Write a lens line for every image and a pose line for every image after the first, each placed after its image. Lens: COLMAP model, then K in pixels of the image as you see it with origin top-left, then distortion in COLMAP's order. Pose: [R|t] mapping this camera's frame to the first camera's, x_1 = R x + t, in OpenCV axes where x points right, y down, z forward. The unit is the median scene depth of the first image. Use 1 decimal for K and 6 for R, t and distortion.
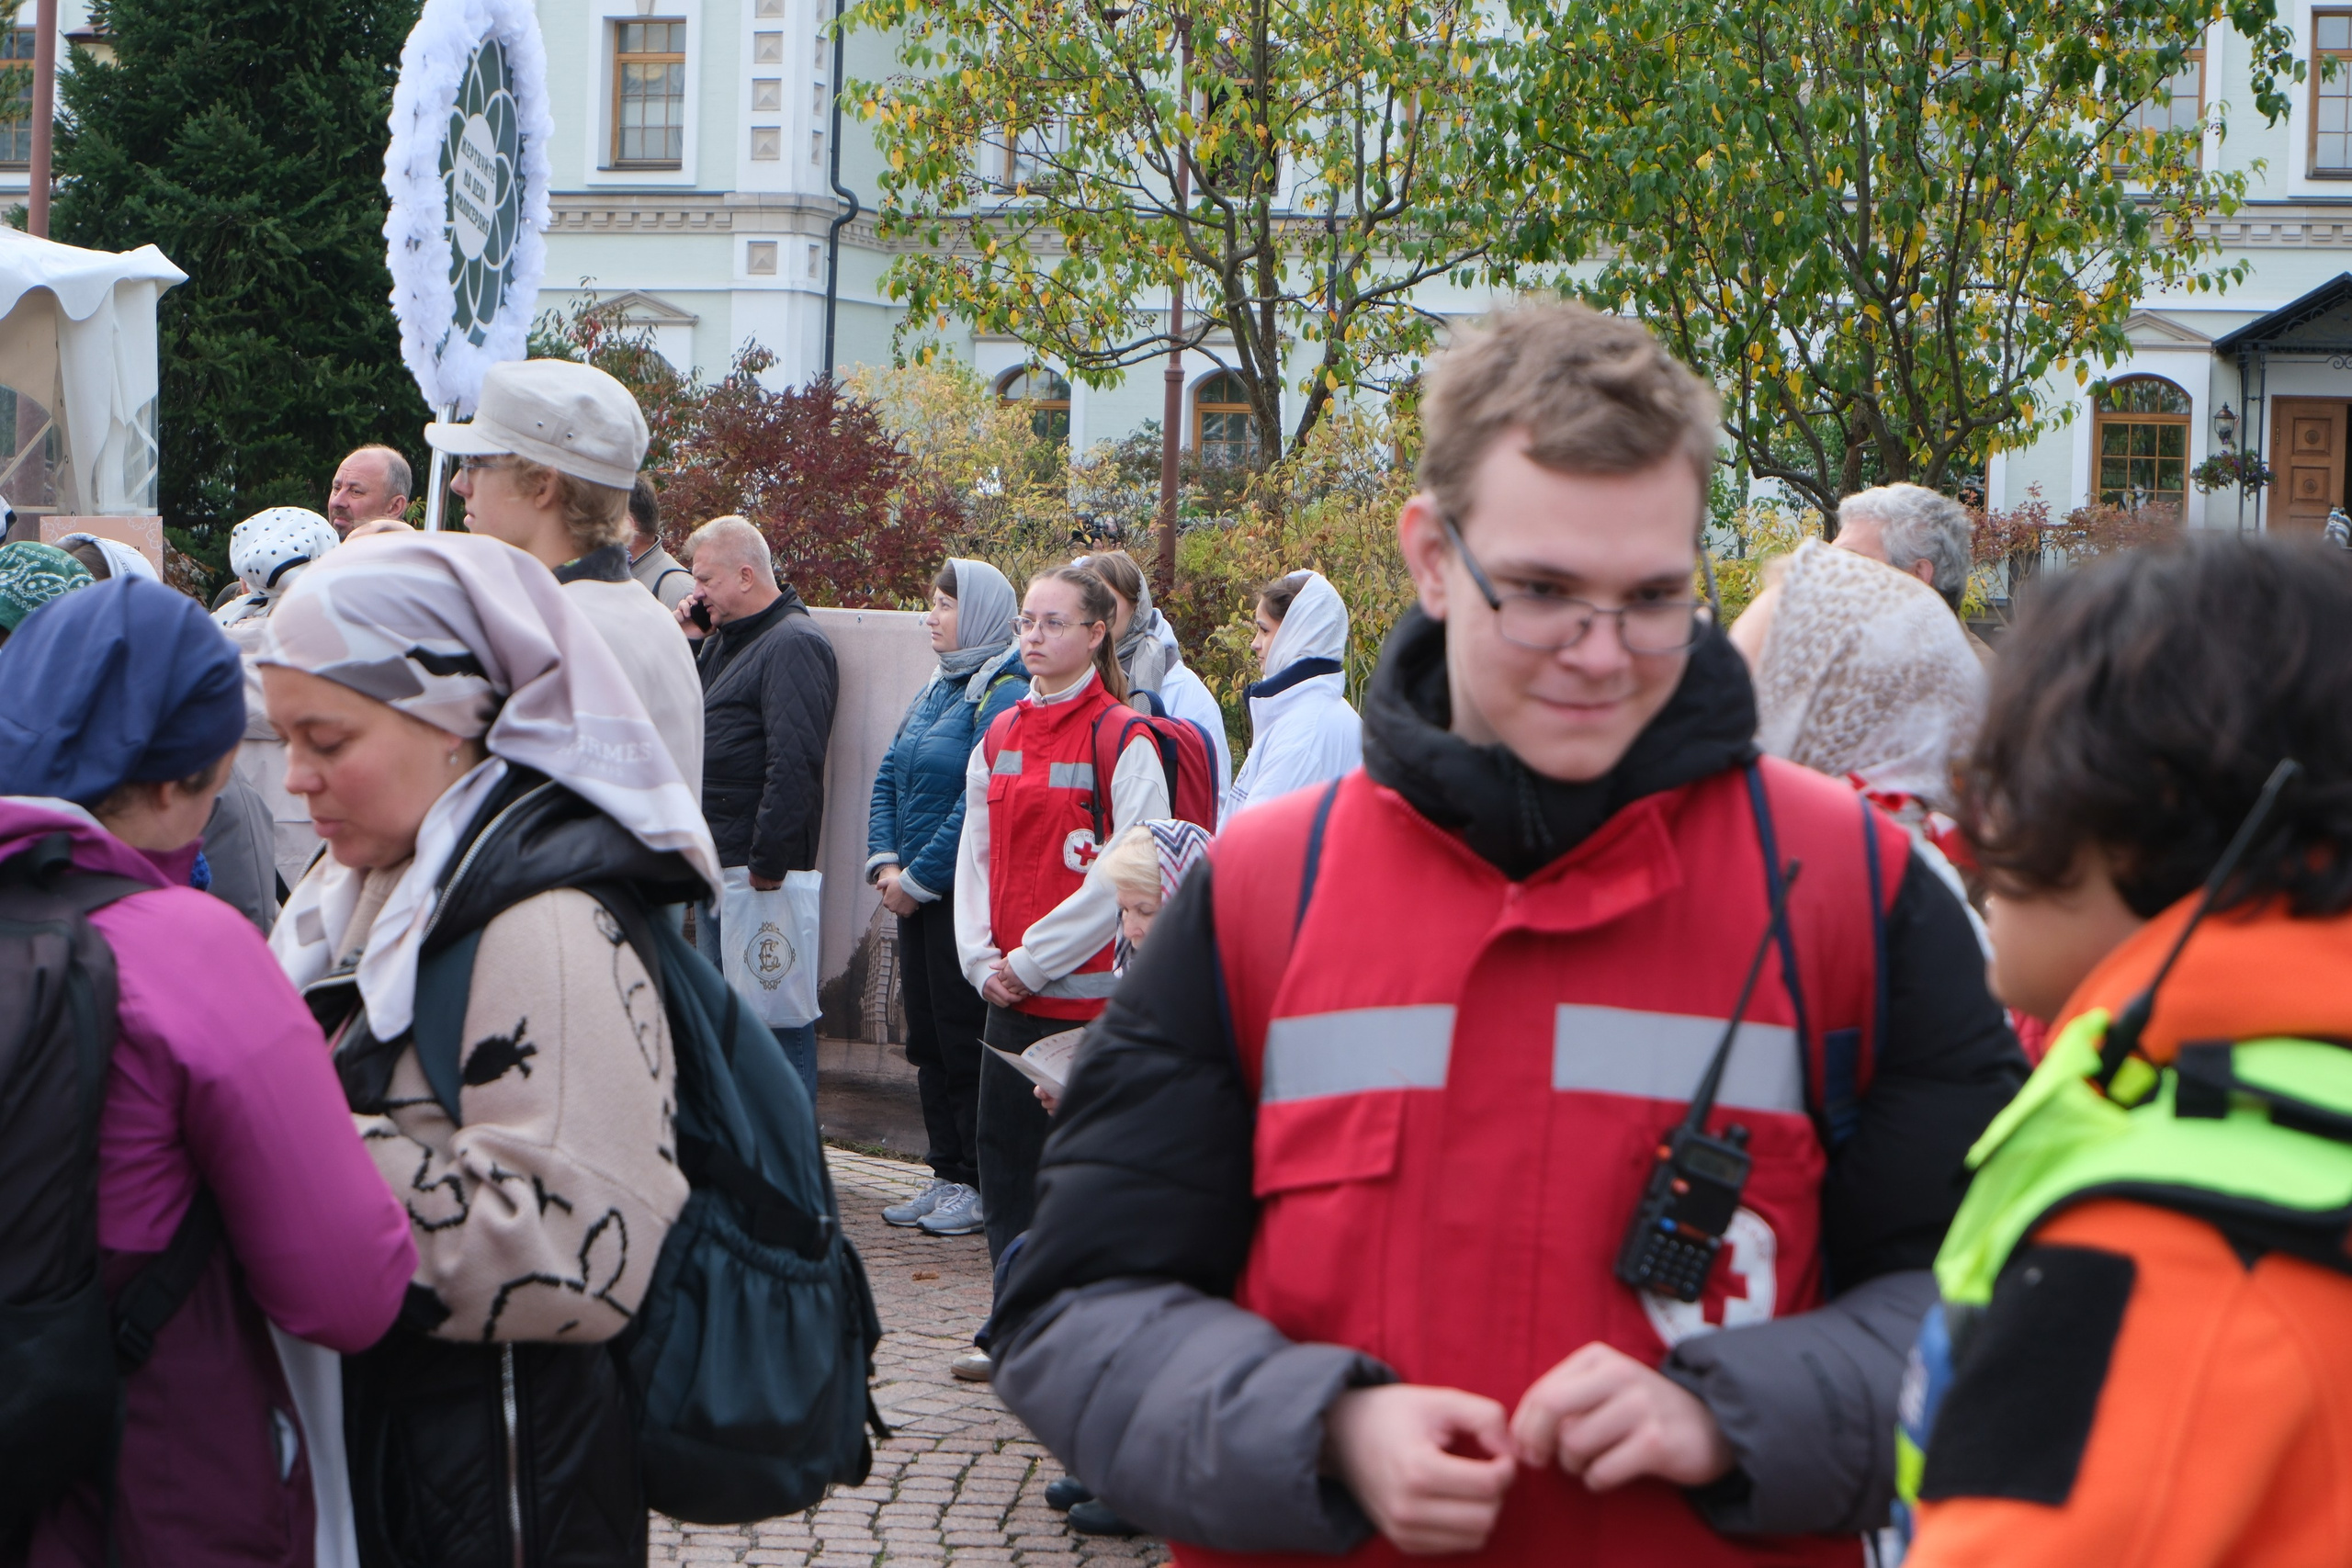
lens RADIAL K [[4412.5, 0, 1176.0], [0, 4412.5, 784.0], [0, 0, 1]] dist [-0.088160, -0.021978]
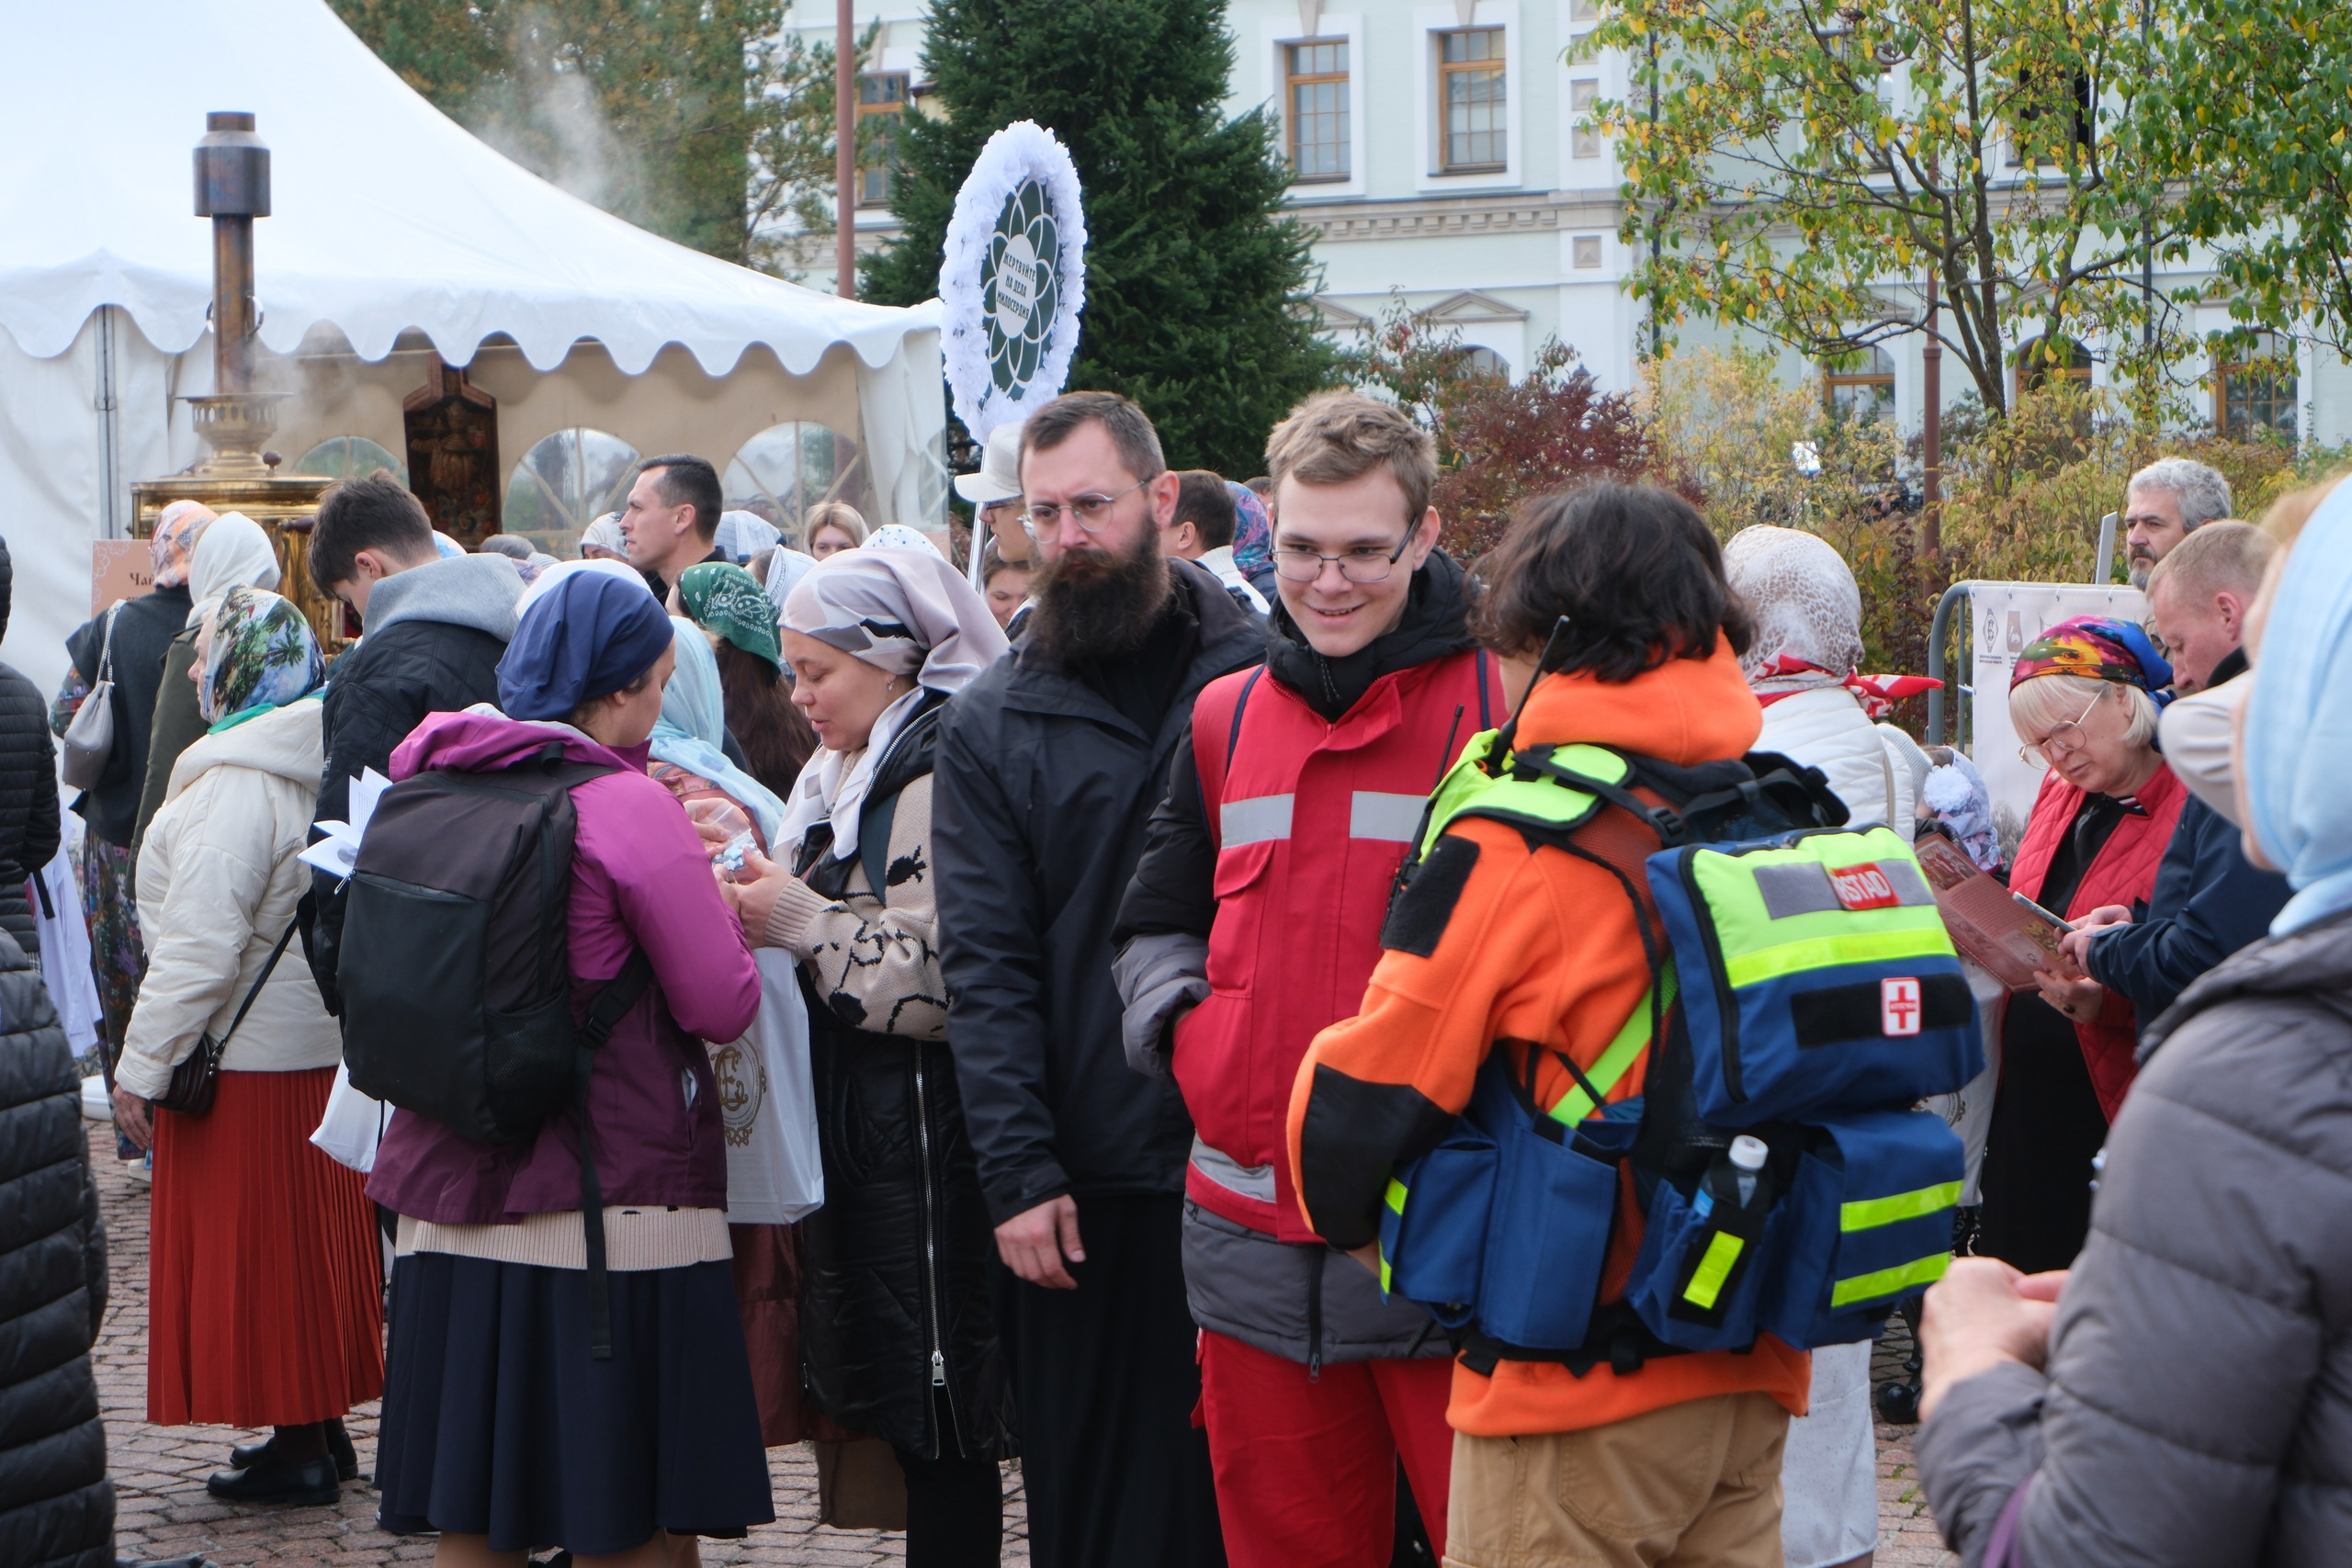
lens RADIAL K [[4603.9, 0, 1222.7], [0, 4603.9, 865.3], [0, 0, 1]] dist [-0.103120, 0.279828]
pose [[0.978376, -0.030678, -0.204545, 0.062662], [0.034713, 0.999267, 0.016165, 0.007493], [0.203899, -0.022916, 0.978724, -0.132170]]
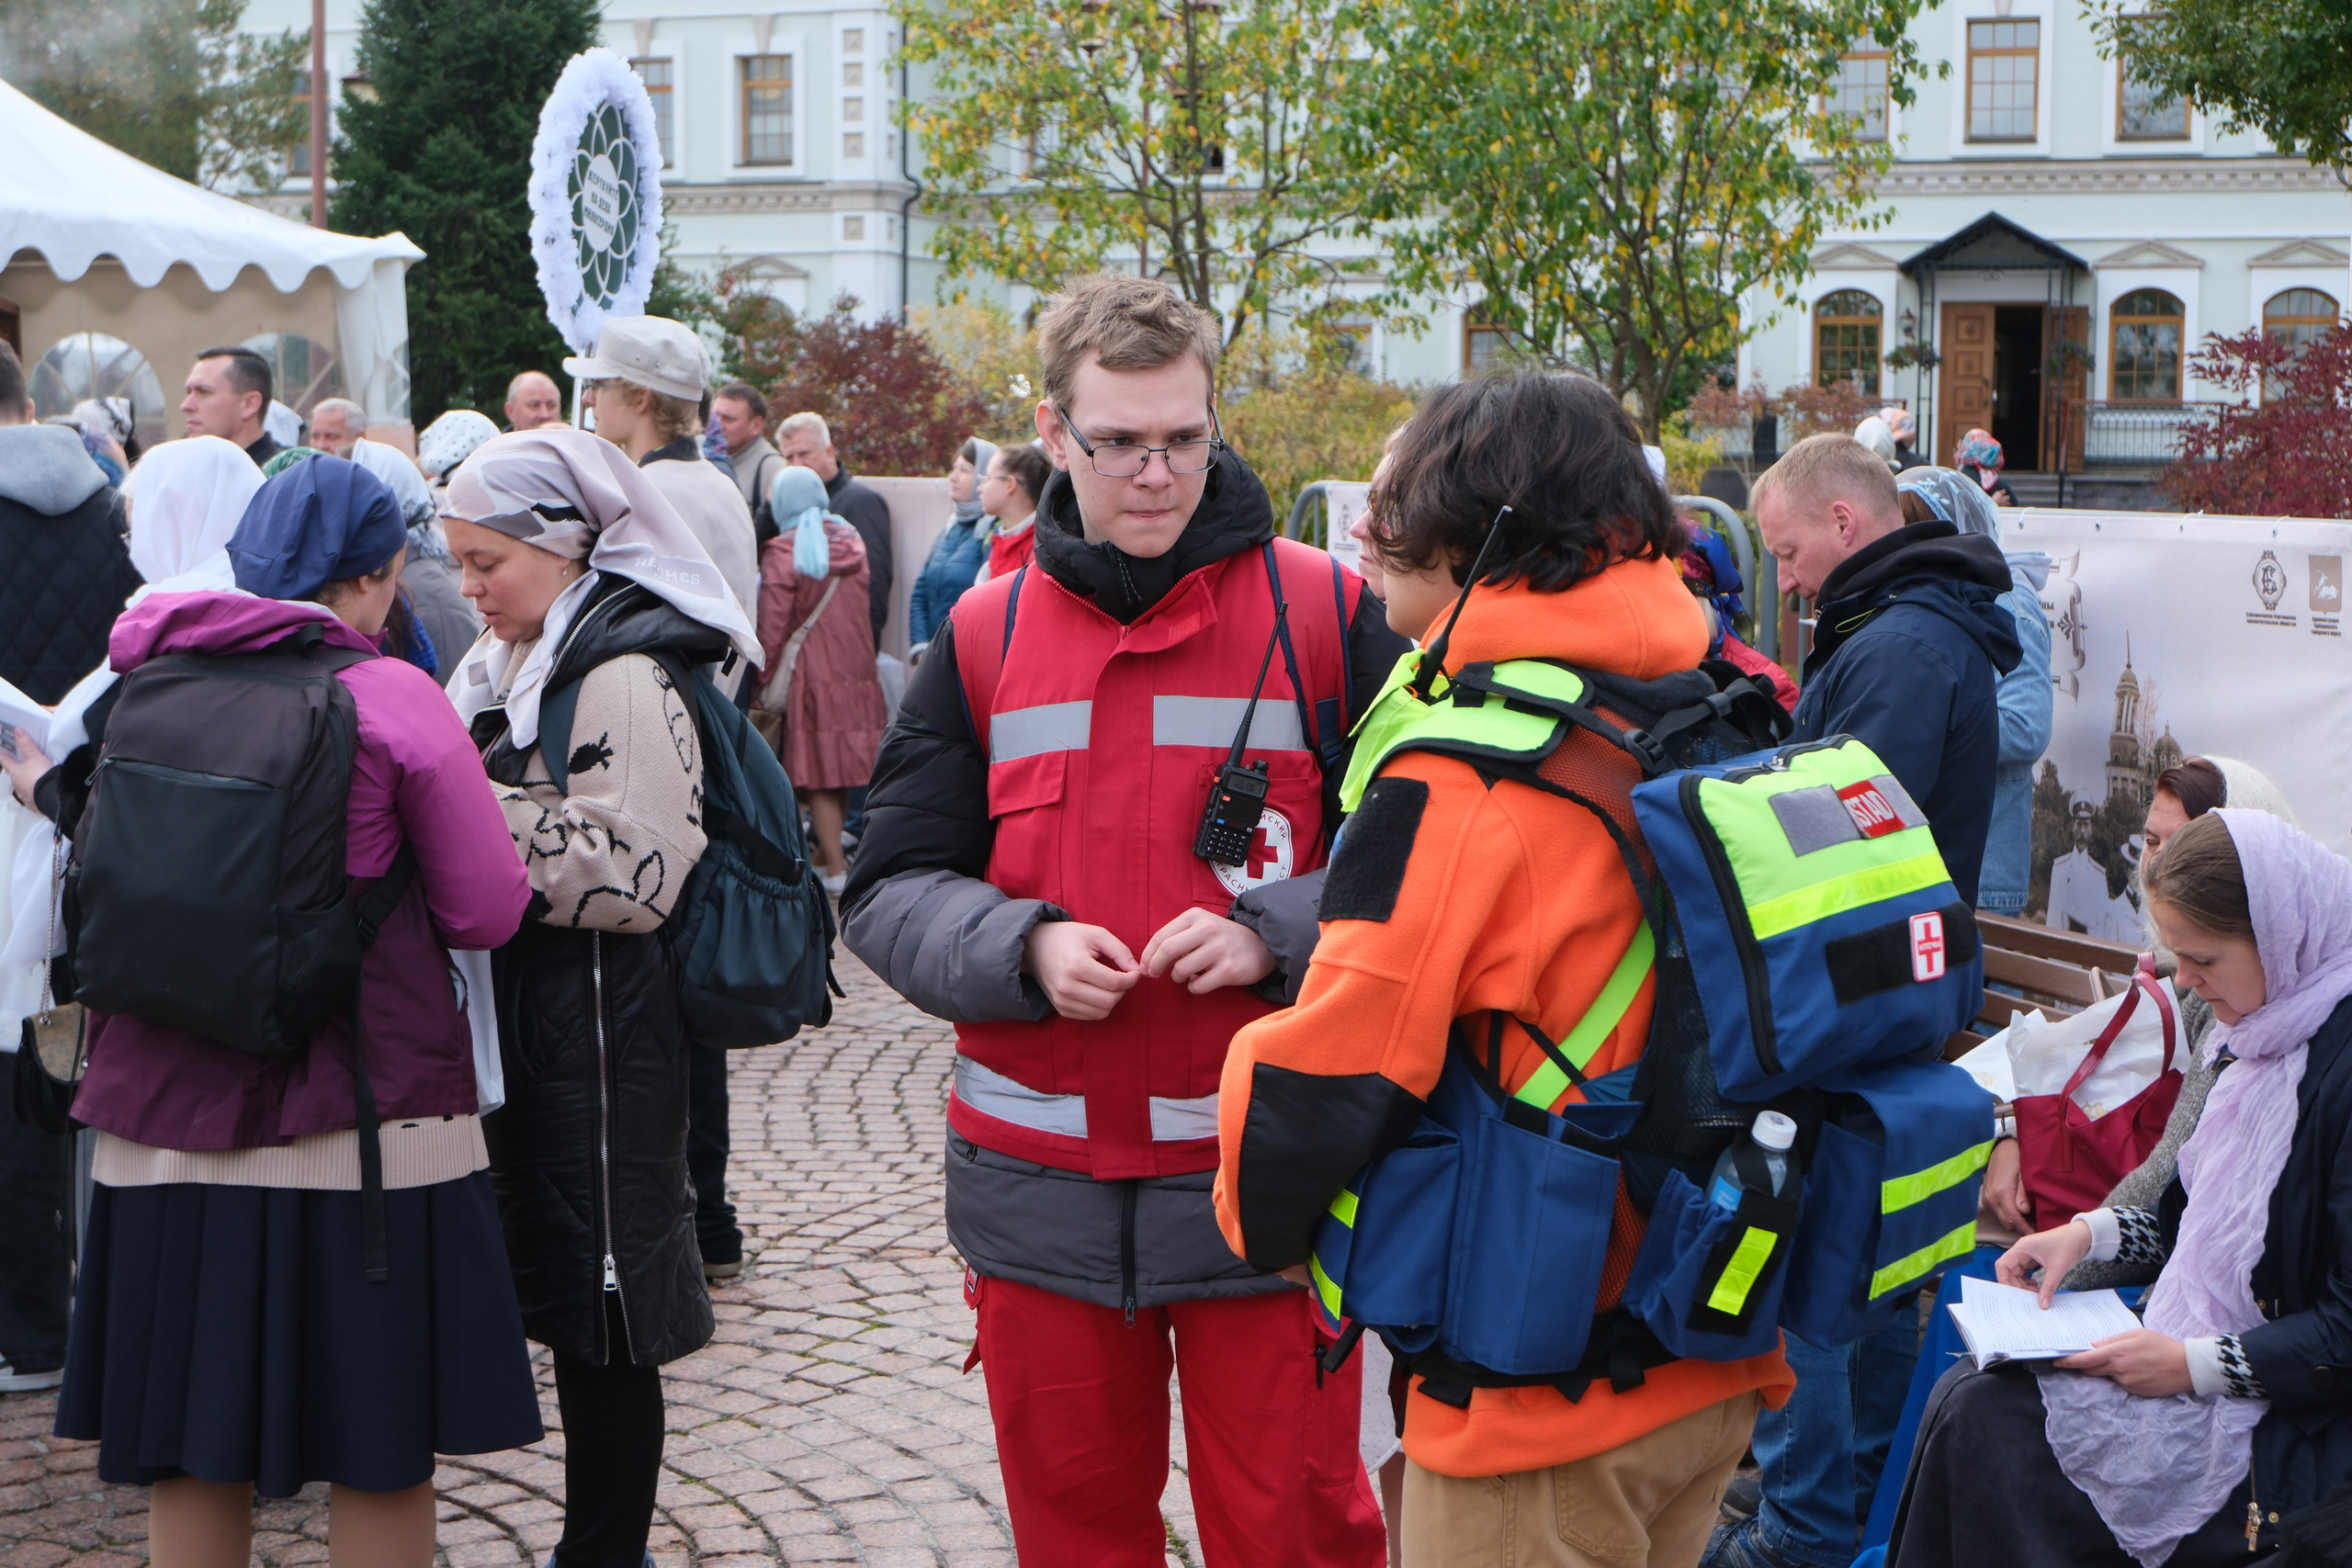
lens RADIAL K [[3231.5, 0, 1176.0], [0, 3231.5, 784.0], [0, 0, 1]] dist [-0.031049, -0.098148]
pose [[0.999711, -0.023619, -0.004543, 0.013168], [0.023834, 0.998189, 0.055226, 0.002434], [0.003230, -0.055318, 0.998464, -0.036765]]
